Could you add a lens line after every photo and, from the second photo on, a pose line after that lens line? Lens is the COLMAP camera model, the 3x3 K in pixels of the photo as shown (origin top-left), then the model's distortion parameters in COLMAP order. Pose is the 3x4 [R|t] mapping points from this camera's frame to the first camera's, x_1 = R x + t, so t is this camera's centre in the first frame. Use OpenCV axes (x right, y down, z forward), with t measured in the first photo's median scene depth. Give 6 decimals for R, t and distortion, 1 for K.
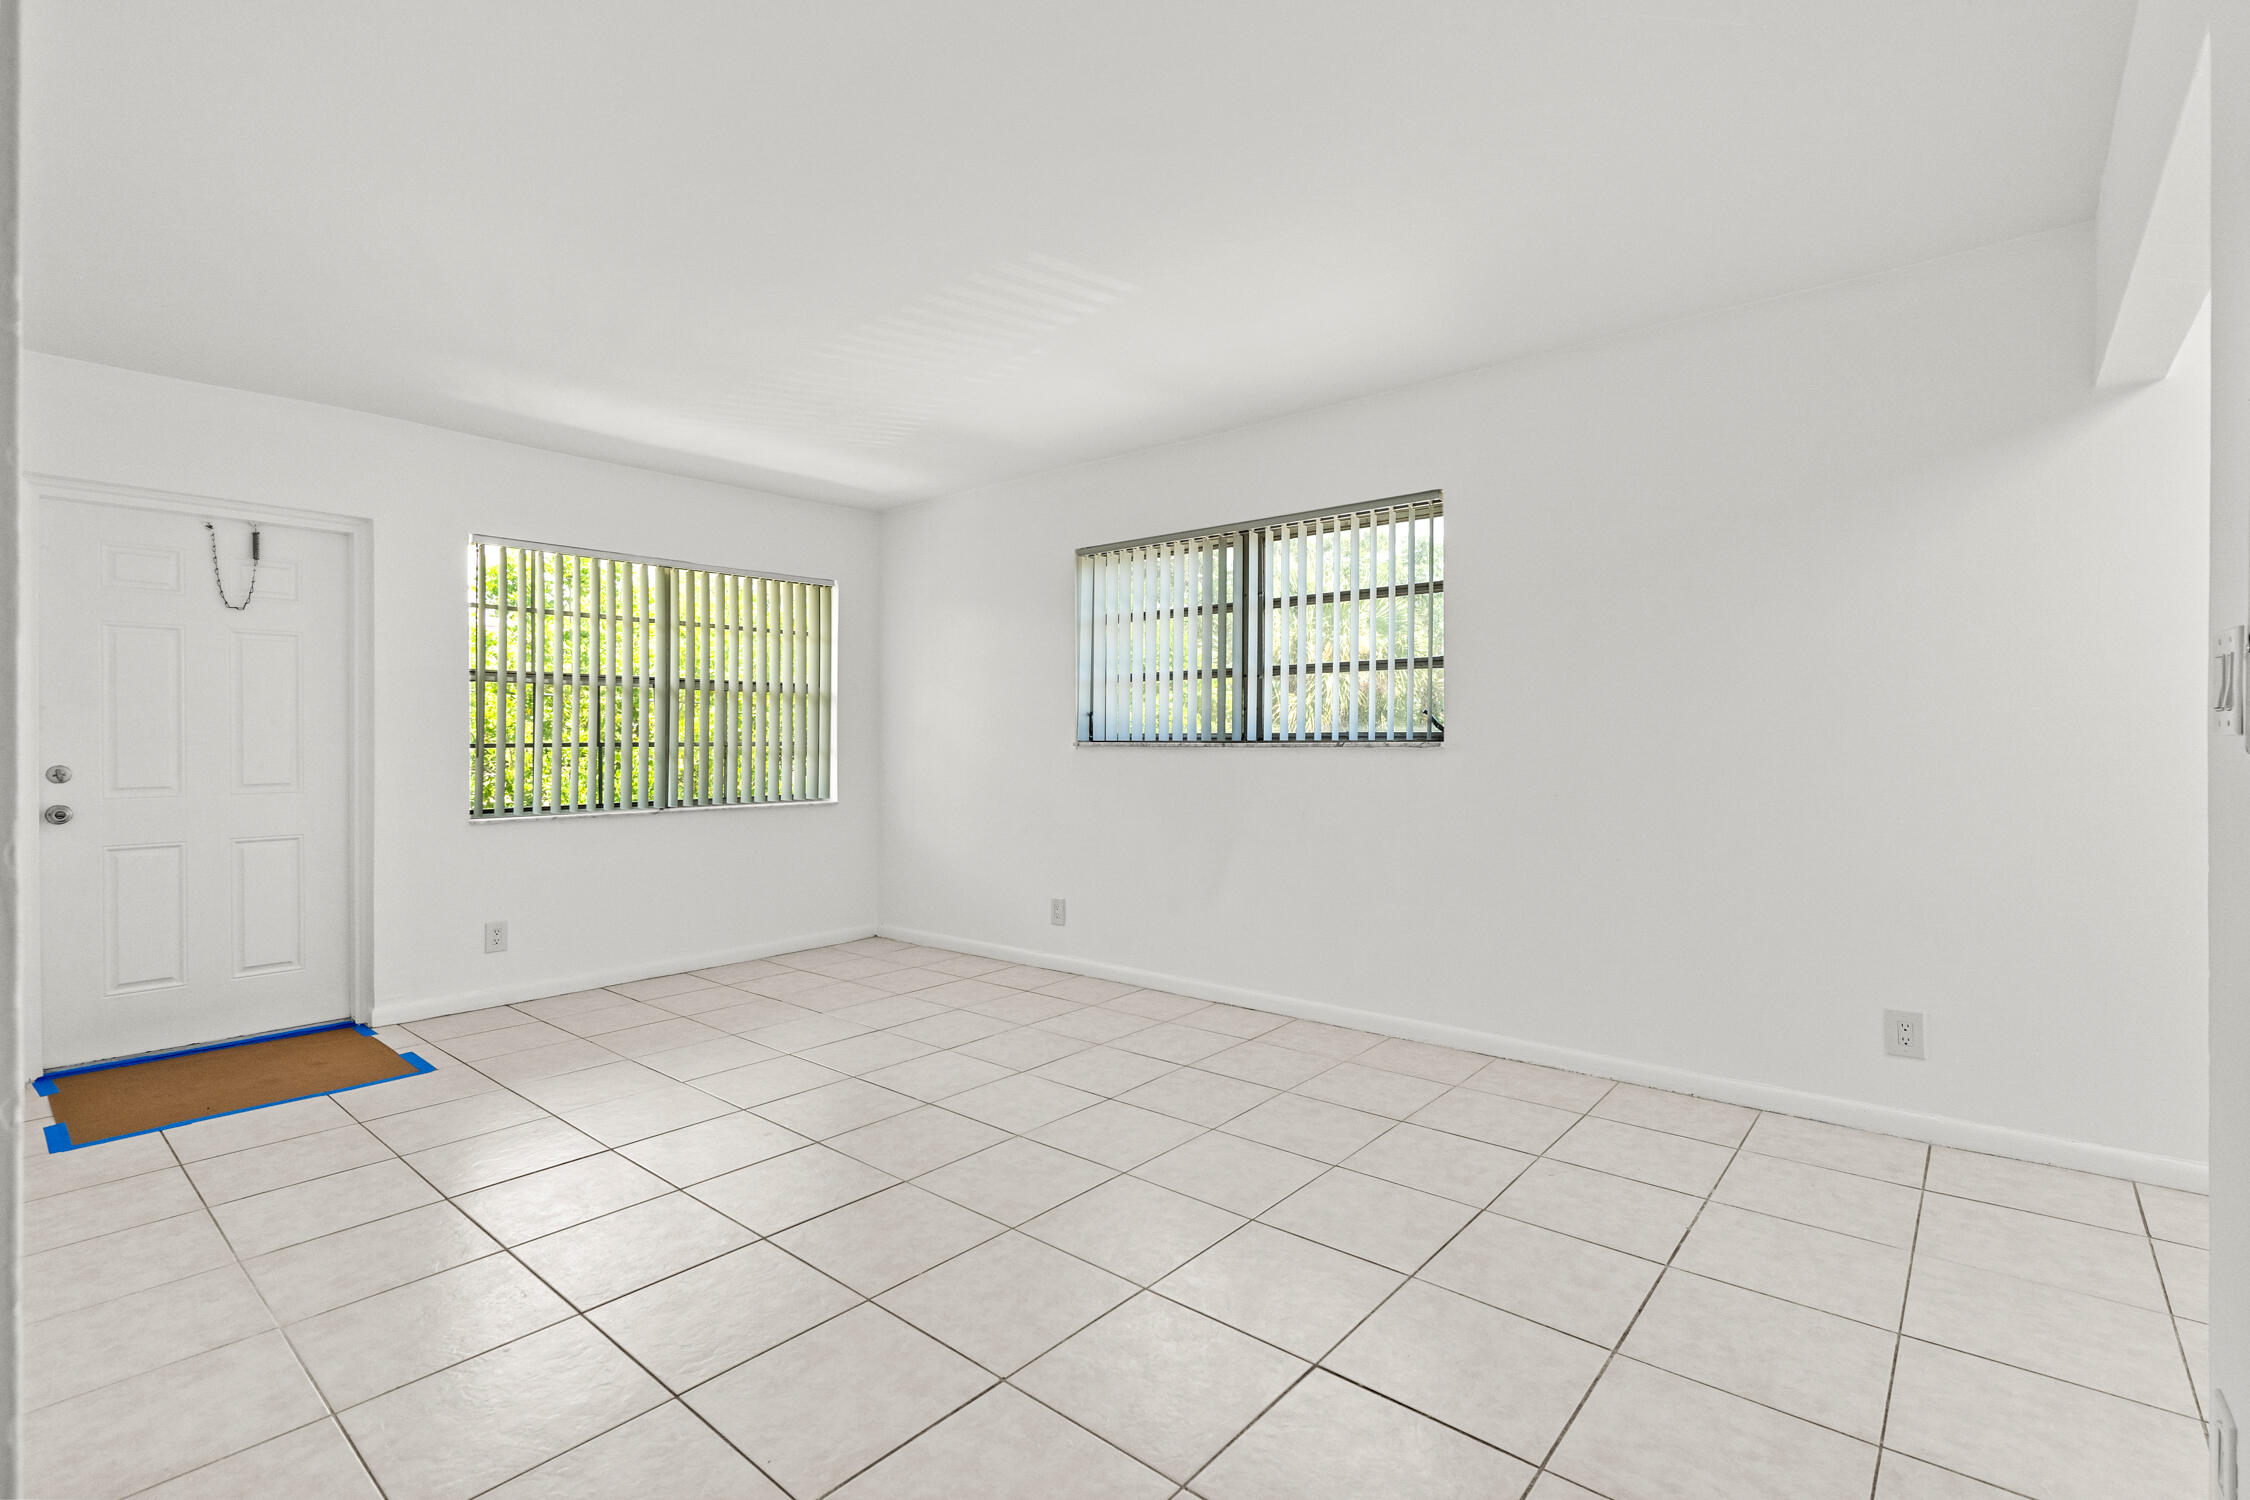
lens RADIAL K [[1029.4, 0, 1106.0], [0, 1029.4, 742.5], [0, 0, 1]] dist [-0.001797, -0.000124]
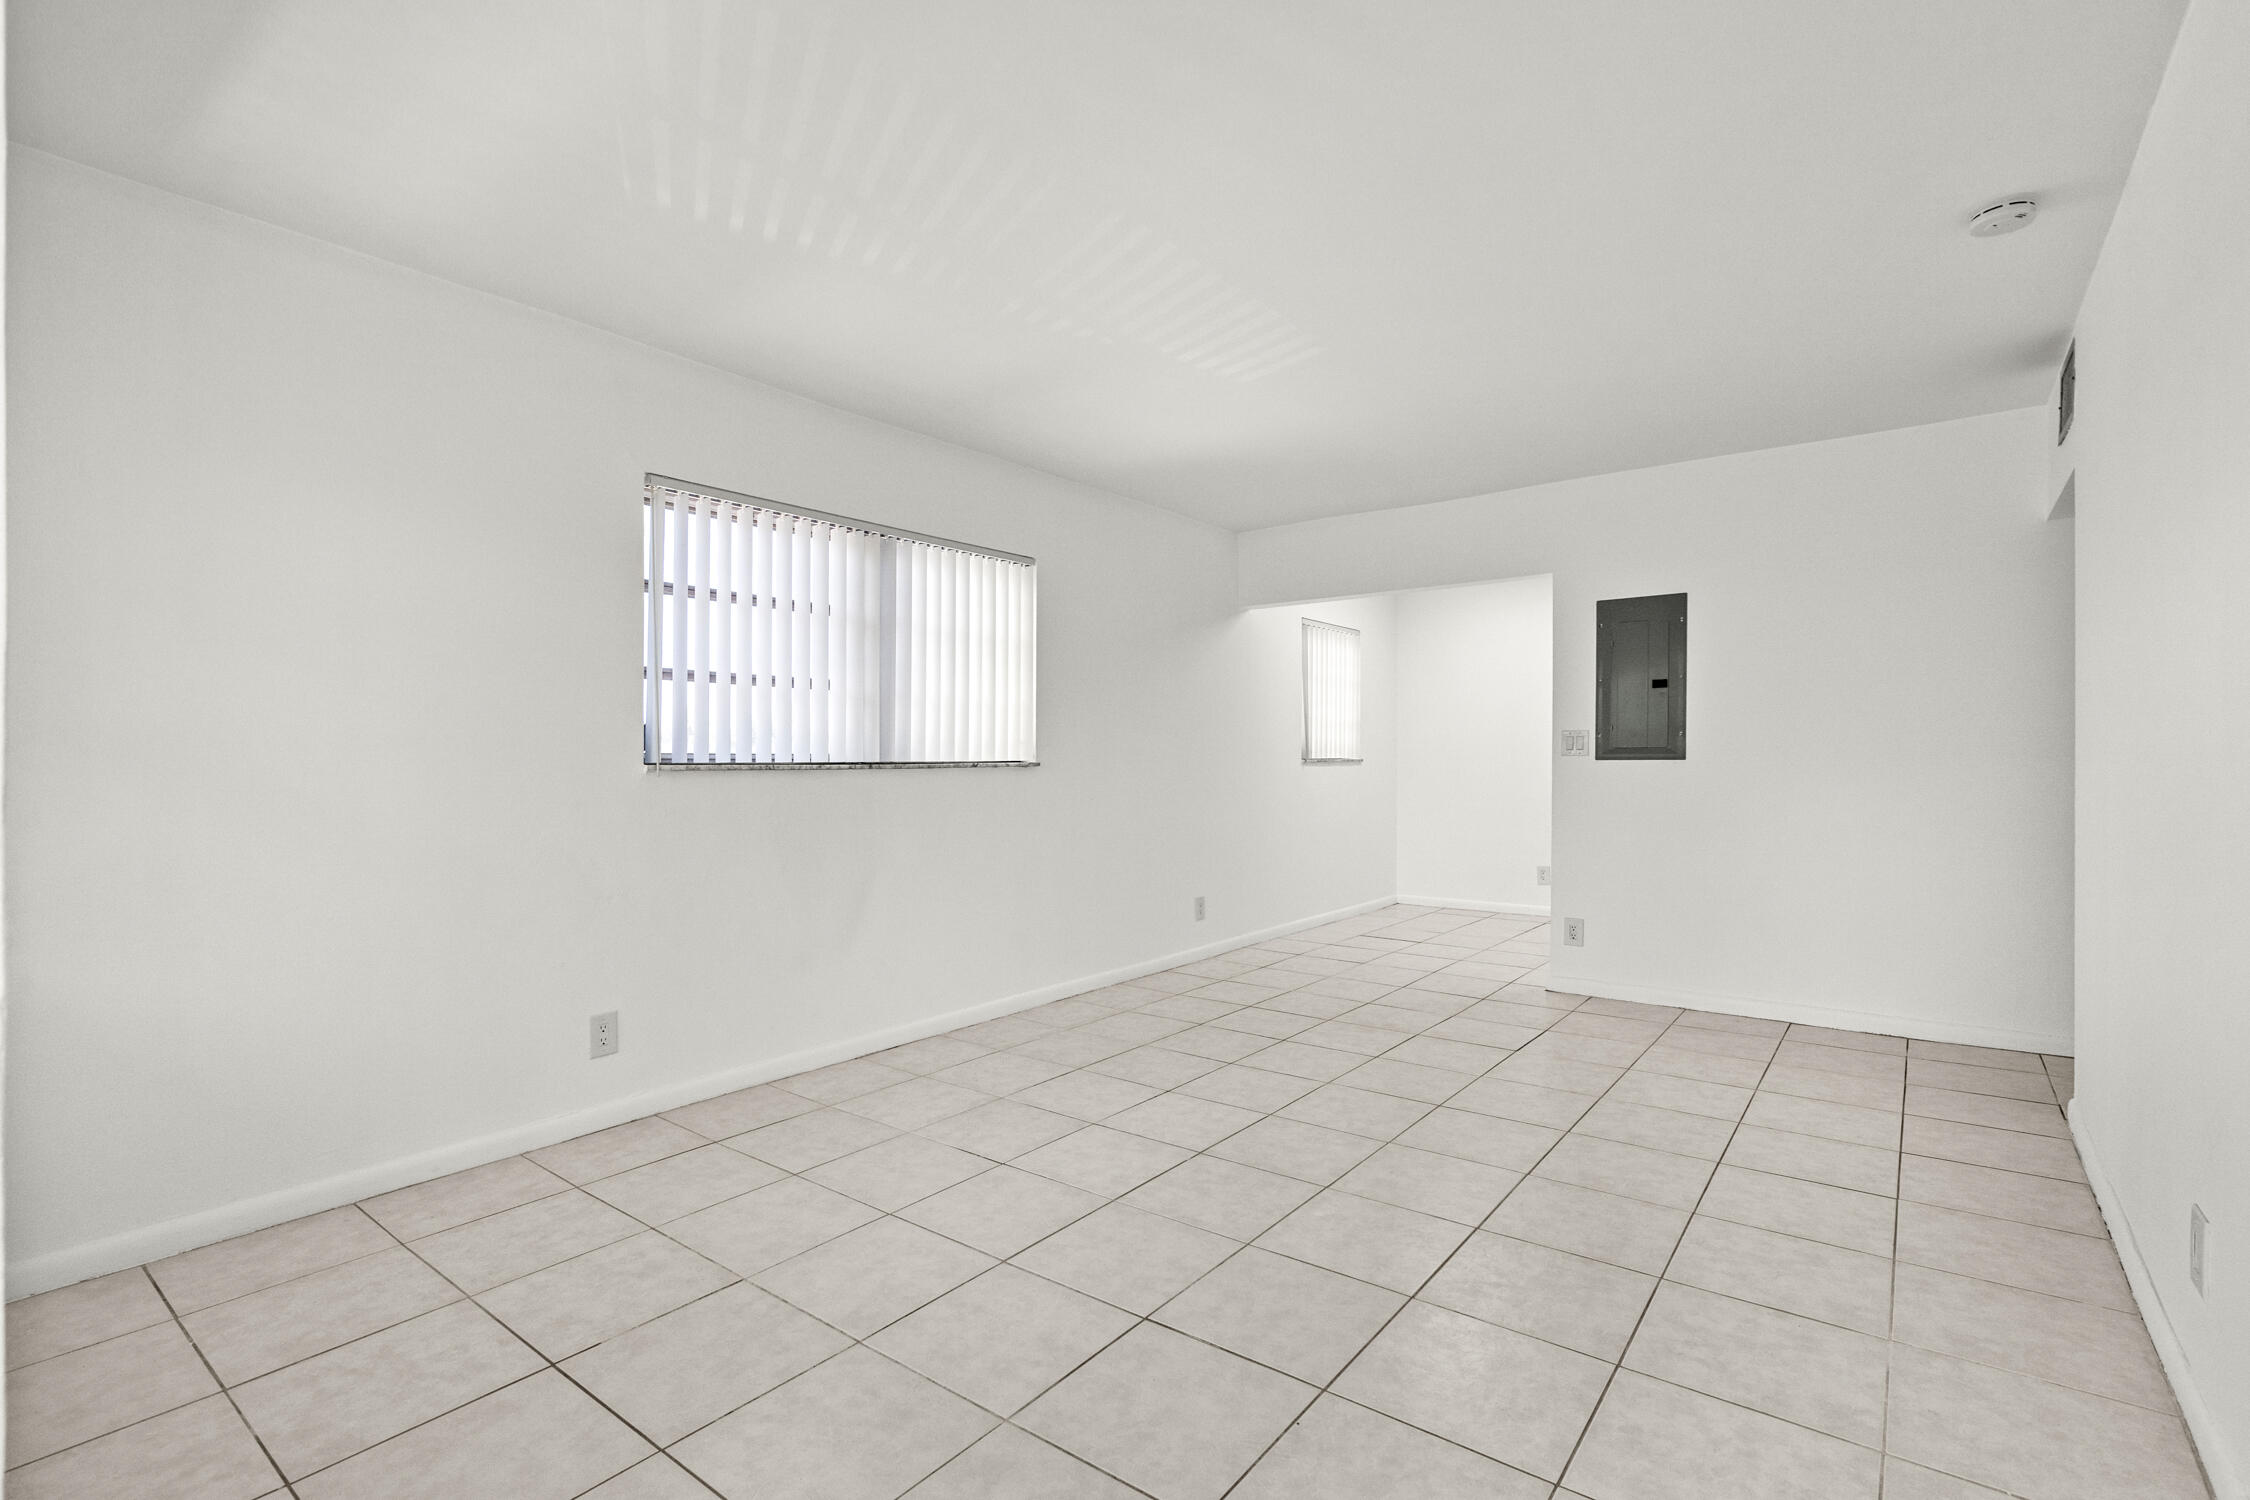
lens RADIAL K [[1052.0, 0, 1129.6], [0, 1052.0, 778.0], [0, 0, 1]] dist [-0.000854, 0.000513]
pose [[-0.070239, -0.009449, 0.997485, -1.113947], [0.006561, 0.999929, 0.009934, 0.006027], [-0.997509, 0.007243, -0.070173, 1.138042]]
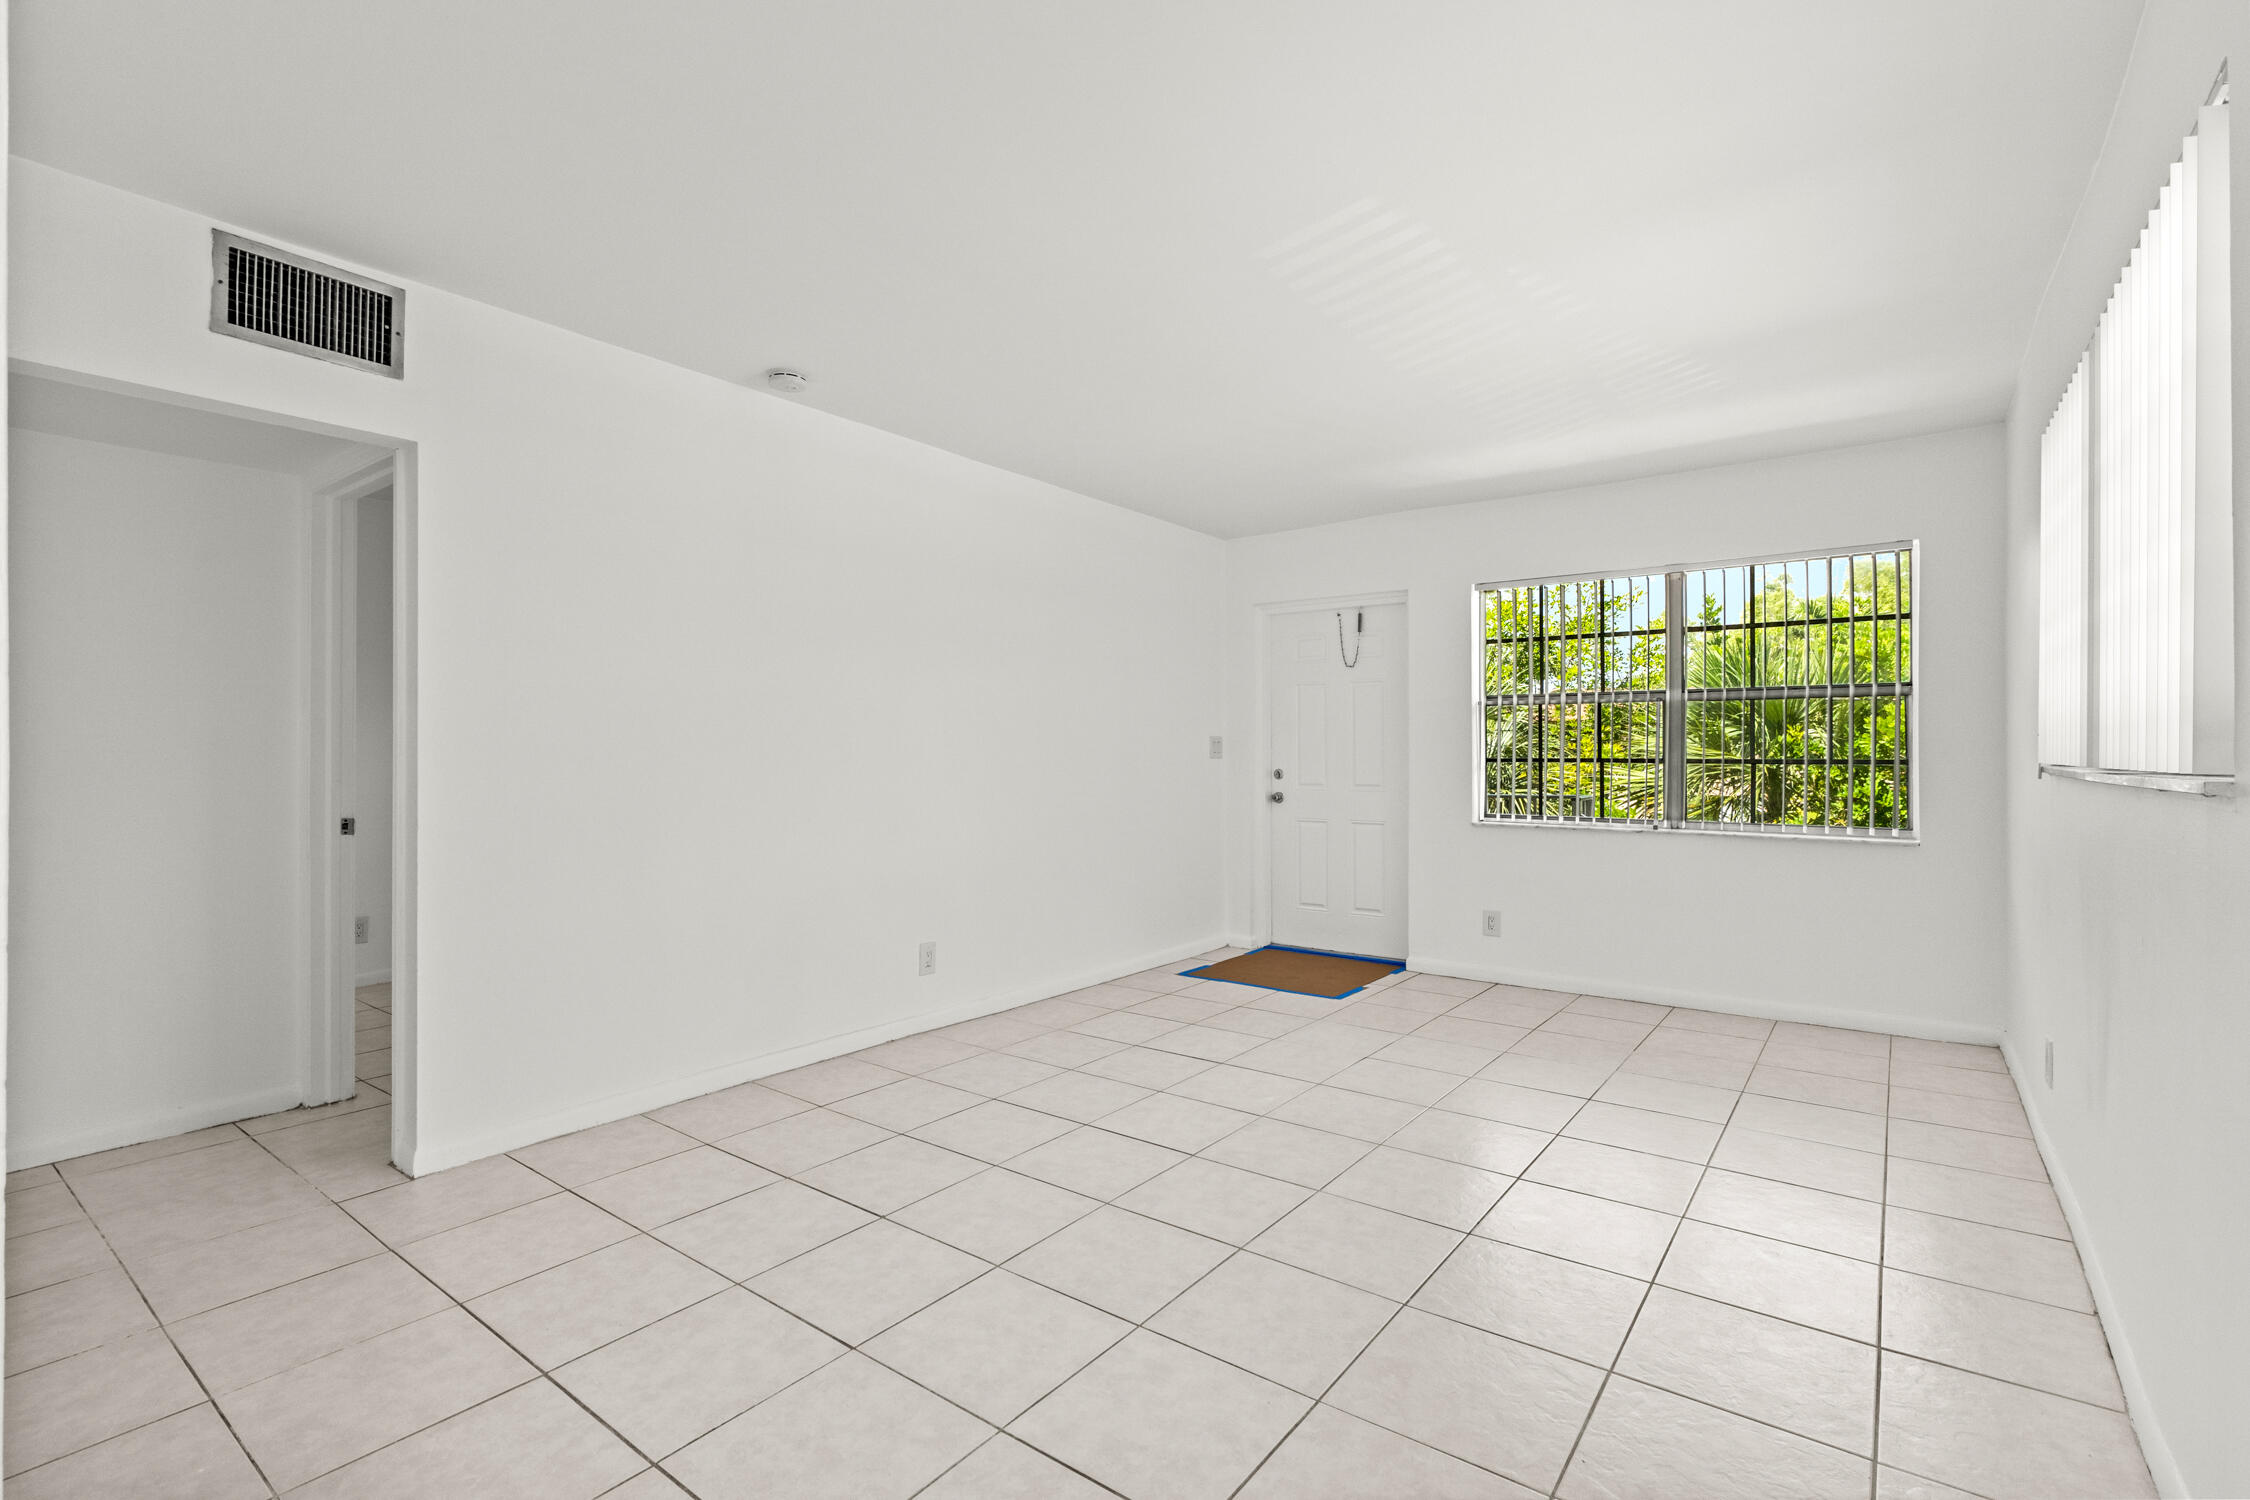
lens RADIAL K [[1014.5, 0, 1125.0], [0, 1014.5, 750.0], [0, 0, 1]] dist [0.001332, 0.000160]
pose [[0.071046, 0.004126, -0.997465, 0.753626], [-0.002485, 0.999989, 0.003960, -0.017398], [0.997470, 0.002198, 0.071055, 0.704616]]
